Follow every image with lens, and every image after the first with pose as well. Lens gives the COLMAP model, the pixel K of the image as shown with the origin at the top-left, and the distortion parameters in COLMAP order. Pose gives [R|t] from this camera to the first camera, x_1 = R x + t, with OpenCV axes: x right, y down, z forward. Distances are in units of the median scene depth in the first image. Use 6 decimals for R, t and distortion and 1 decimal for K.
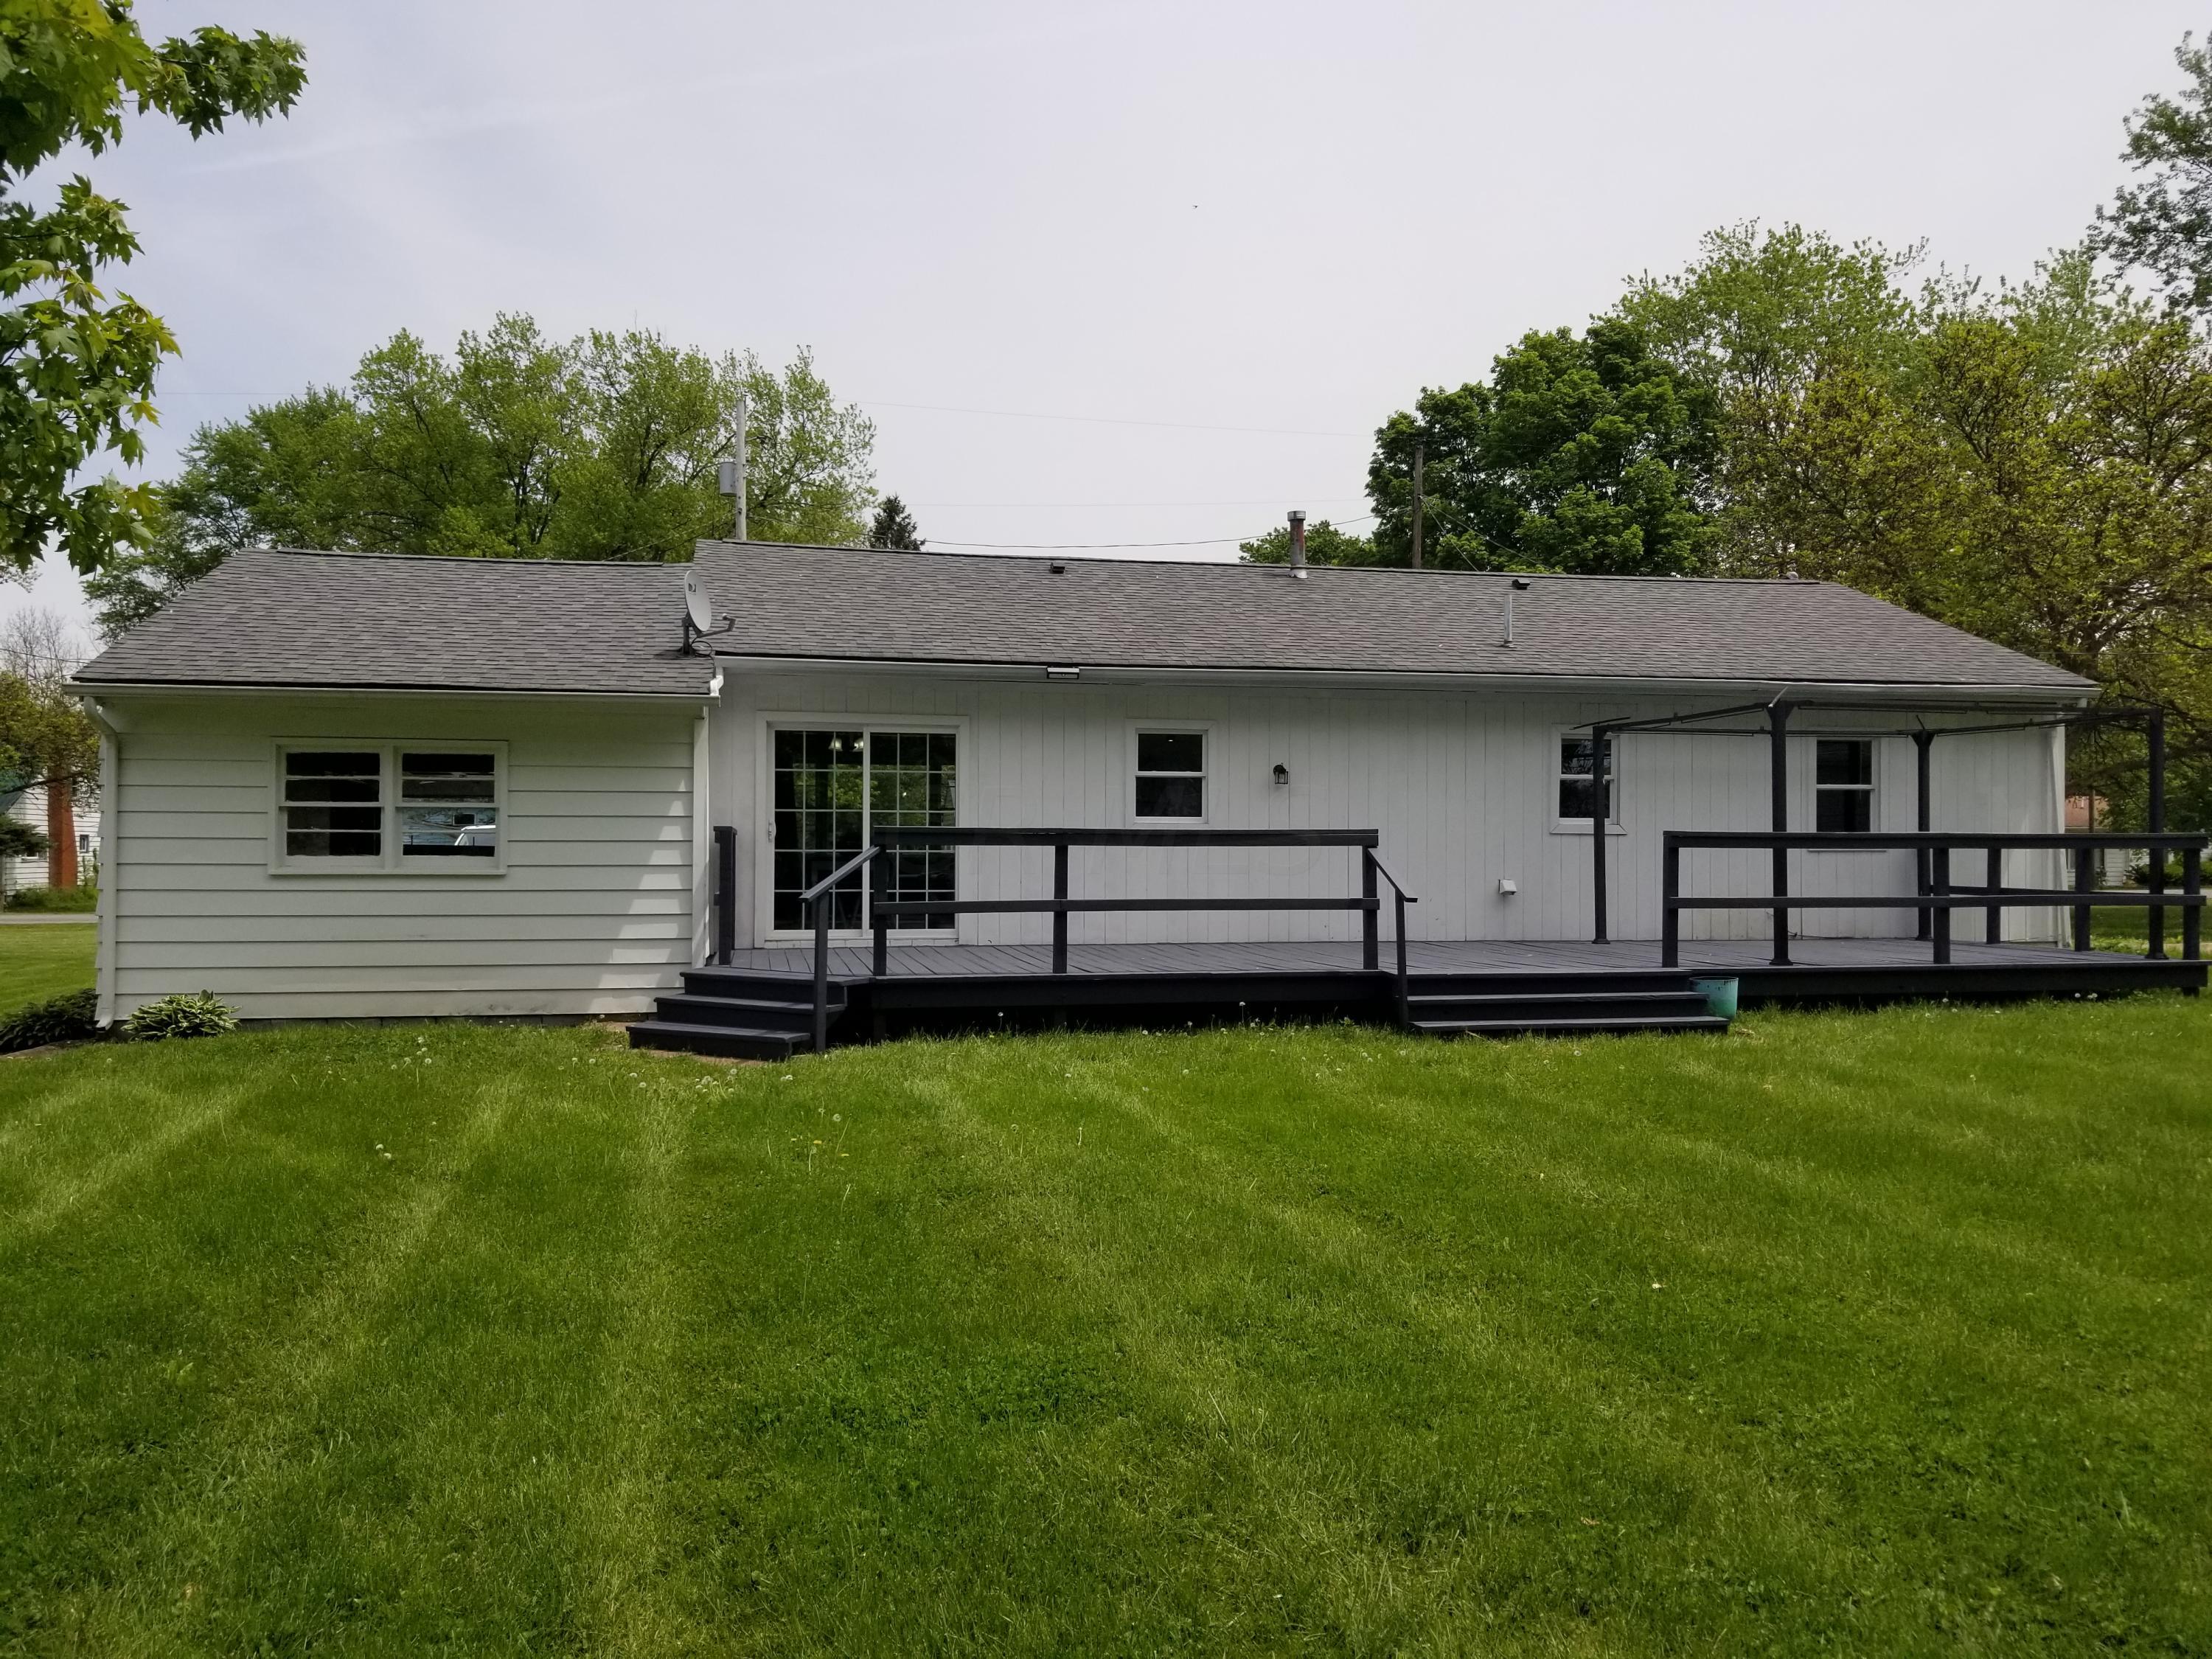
lens RADIAL K [[1727.9, 0, 1124.9], [0, 1727.9, 835.3], [0, 0, 1]] dist [0.087752, -0.146645]
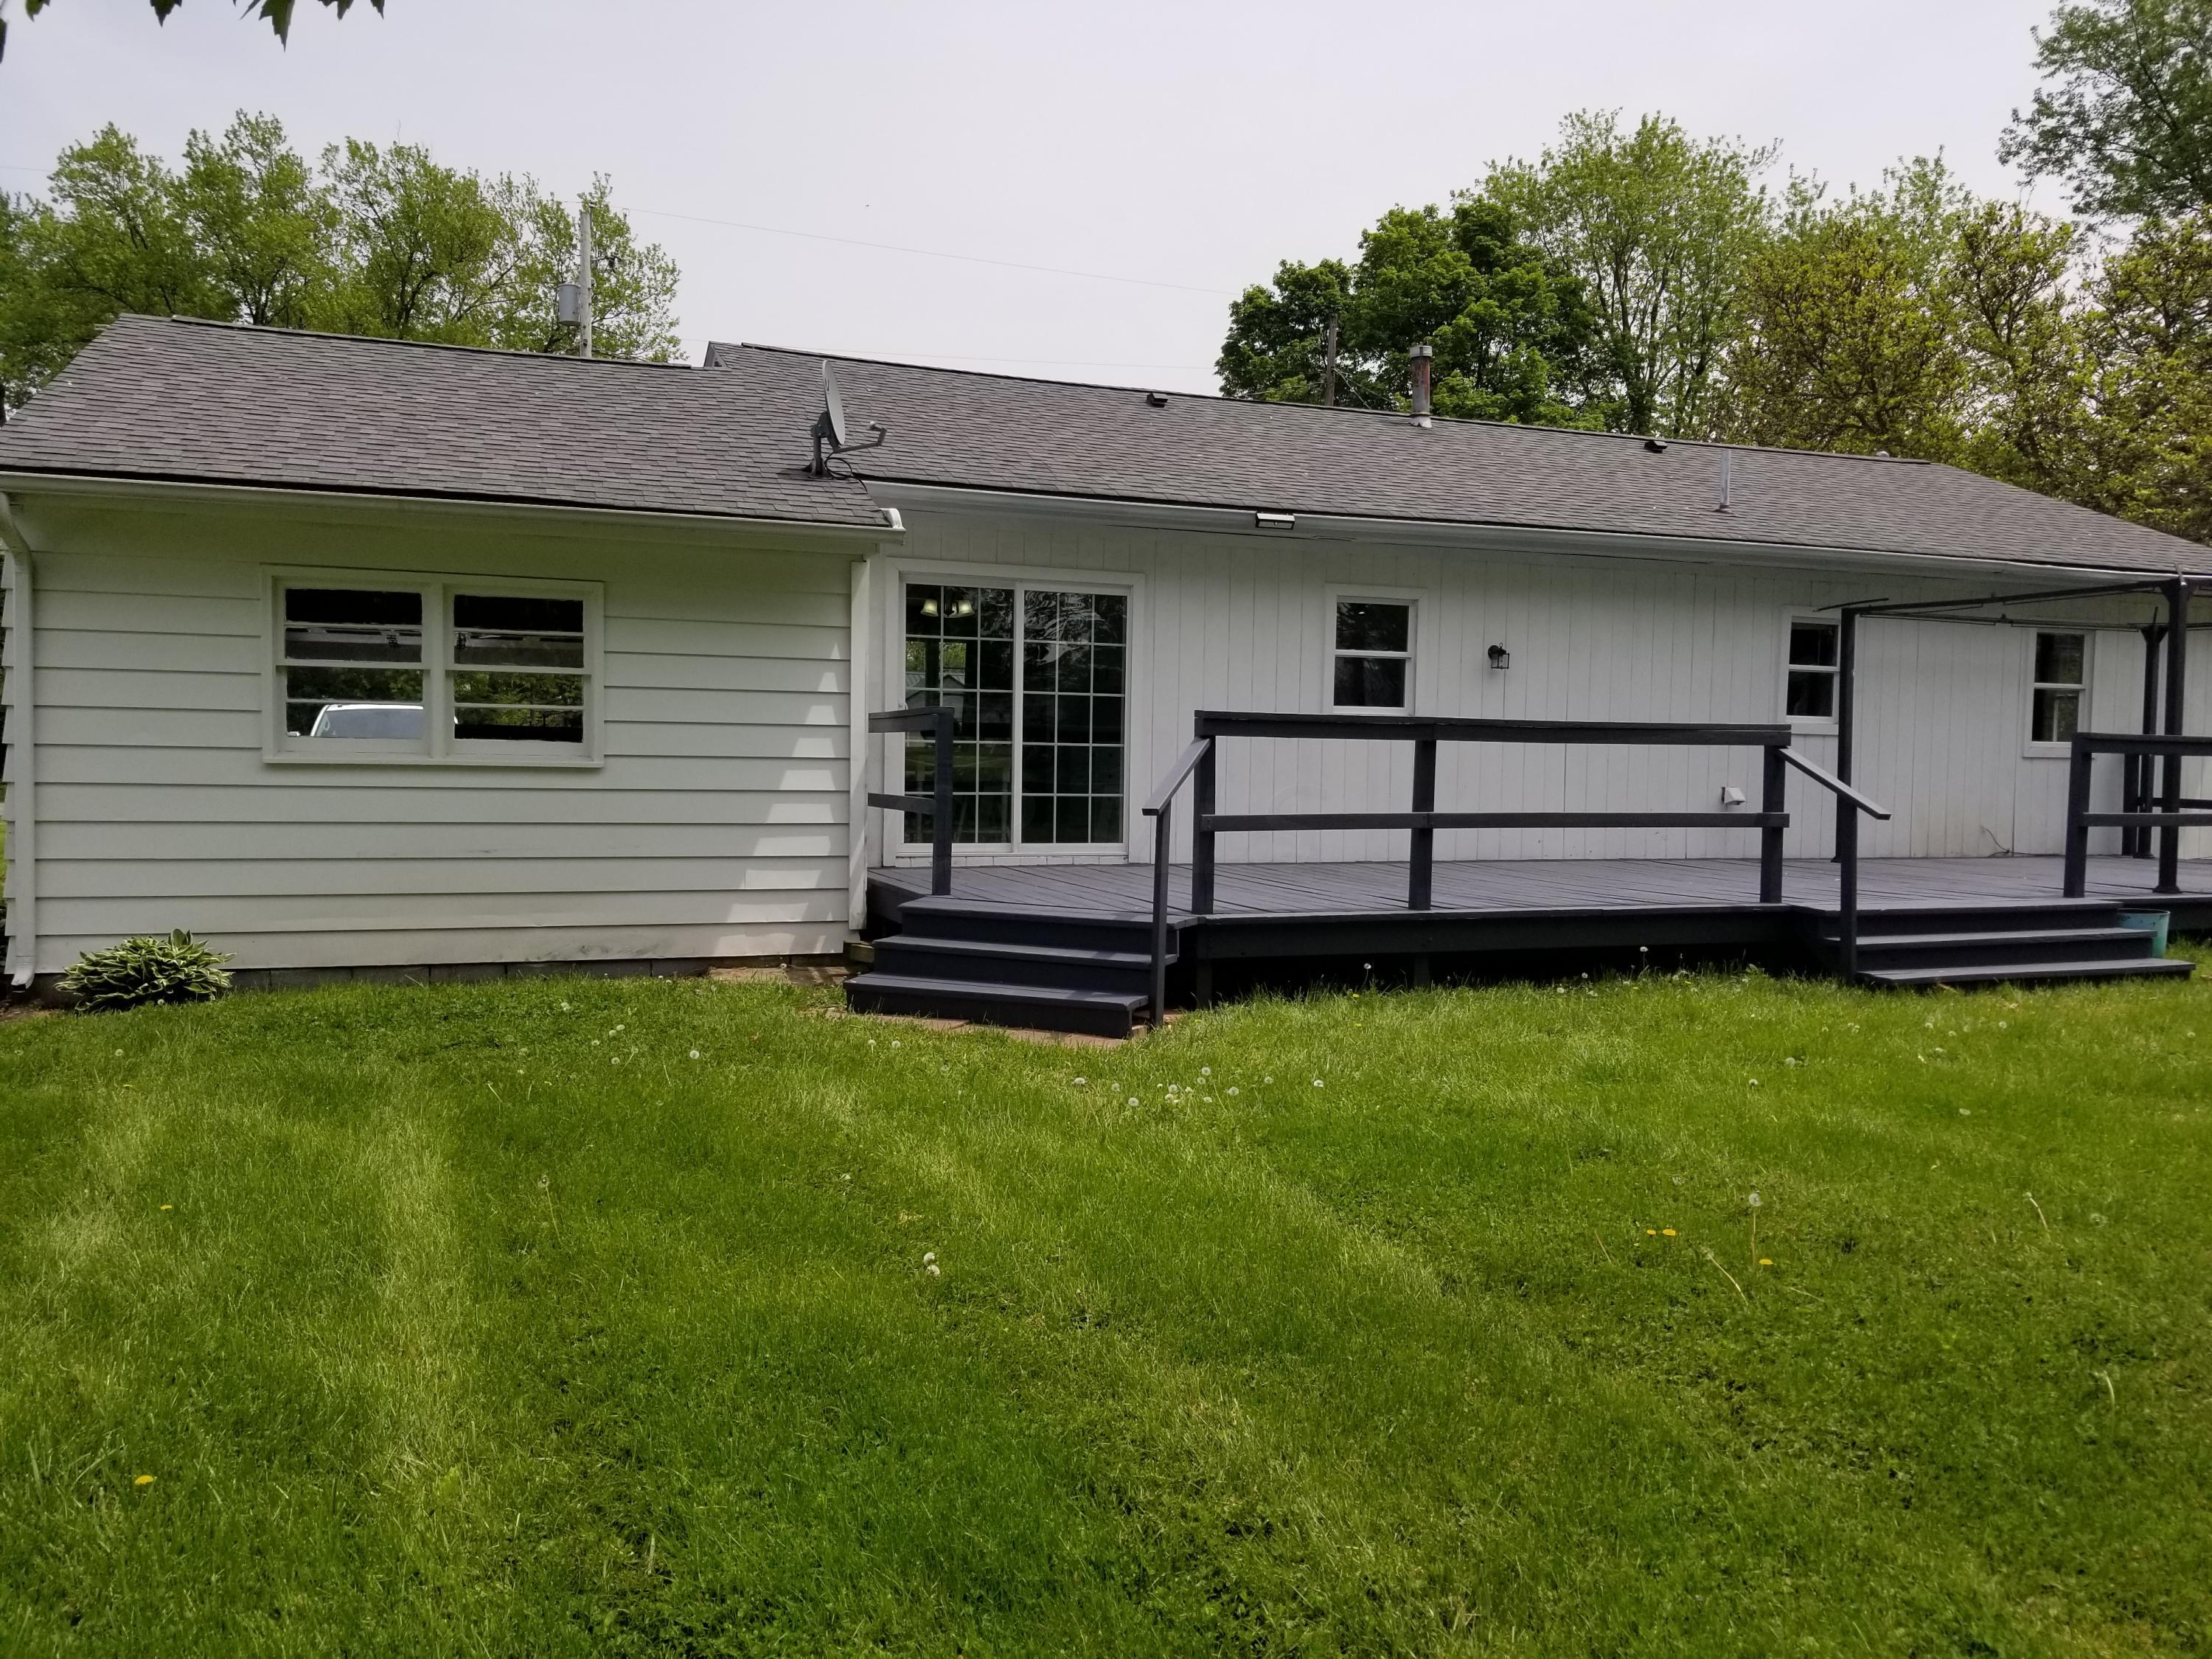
lens RADIAL K [[1727.9, 0, 1124.9], [0, 1727.9, 835.3], [0, 0, 1]] dist [0.087752, -0.146645]
pose [[0.986878, 0.006224, 0.161346, -0.217294], [-0.015687, 0.998226, 0.057442, 0.004715], [-0.160702, -0.059219, 0.985225, 0.212360]]
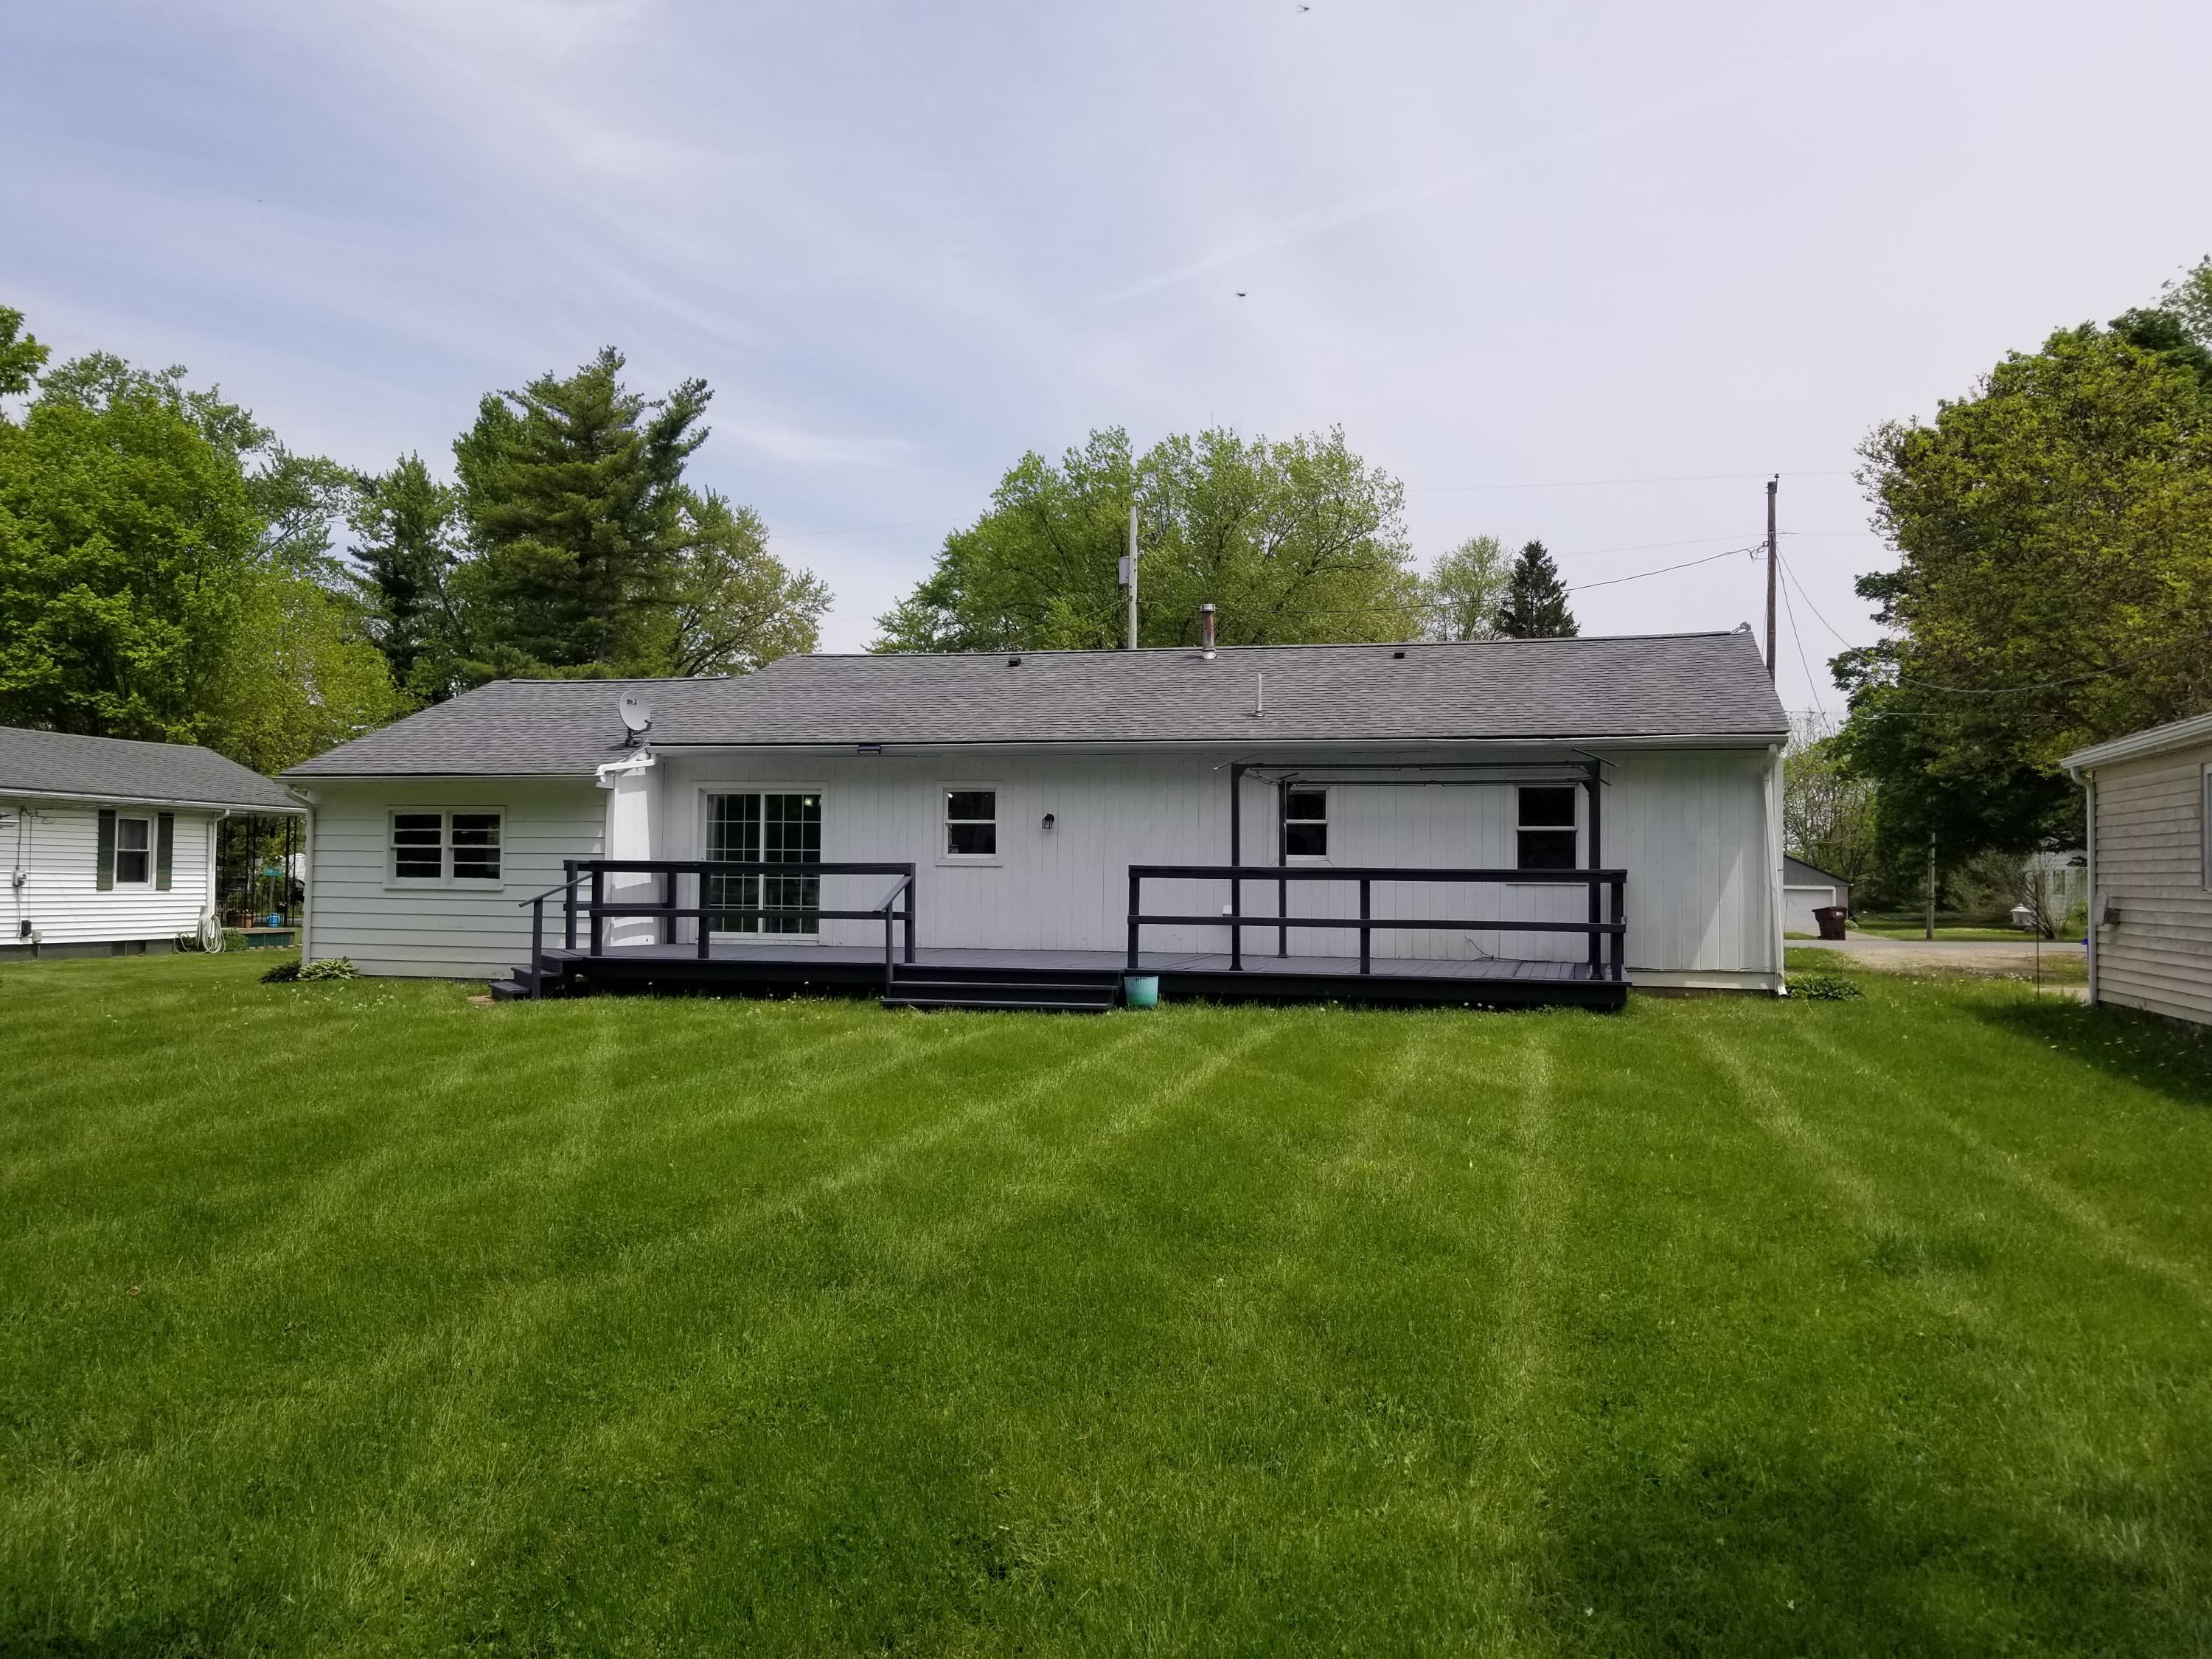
lens RADIAL K [[1727.9, 0, 1124.9], [0, 1727.9, 835.3], [0, 0, 1]] dist [0.087752, -0.146645]
pose [[0.894383, -0.004141, -0.447282, 0.728506], [-0.005663, 0.999772, -0.020579, 0.001628], [0.447266, 0.020938, 0.894156, -0.140558]]
